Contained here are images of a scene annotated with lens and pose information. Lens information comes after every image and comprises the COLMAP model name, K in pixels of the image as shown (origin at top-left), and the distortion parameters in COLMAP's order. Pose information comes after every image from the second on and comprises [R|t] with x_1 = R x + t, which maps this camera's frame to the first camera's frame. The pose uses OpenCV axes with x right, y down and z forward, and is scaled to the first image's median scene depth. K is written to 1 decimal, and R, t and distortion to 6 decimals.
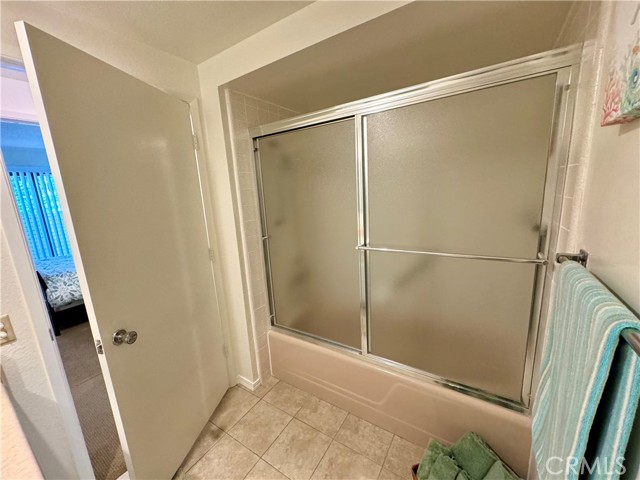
lens RADIAL K [[253.6, 0, 320.0], [0, 253.6, 239.1], [0, 0, 1]] dist [-0.003953, 0.000429]
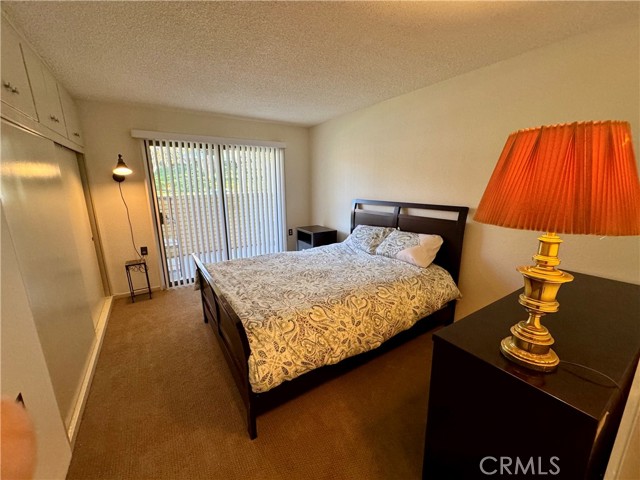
lens RADIAL K [[253.6, 0, 318.9], [0, 253.6, 241.1], [0, 0, 1]] dist [-0.003953, 0.000429]
pose [[0.917039, 0.126690, -0.378140, -0.778465], [-0.111725, 0.991843, 0.061353, -0.074906], [0.382828, -0.014015, 0.923713, 0.577426]]
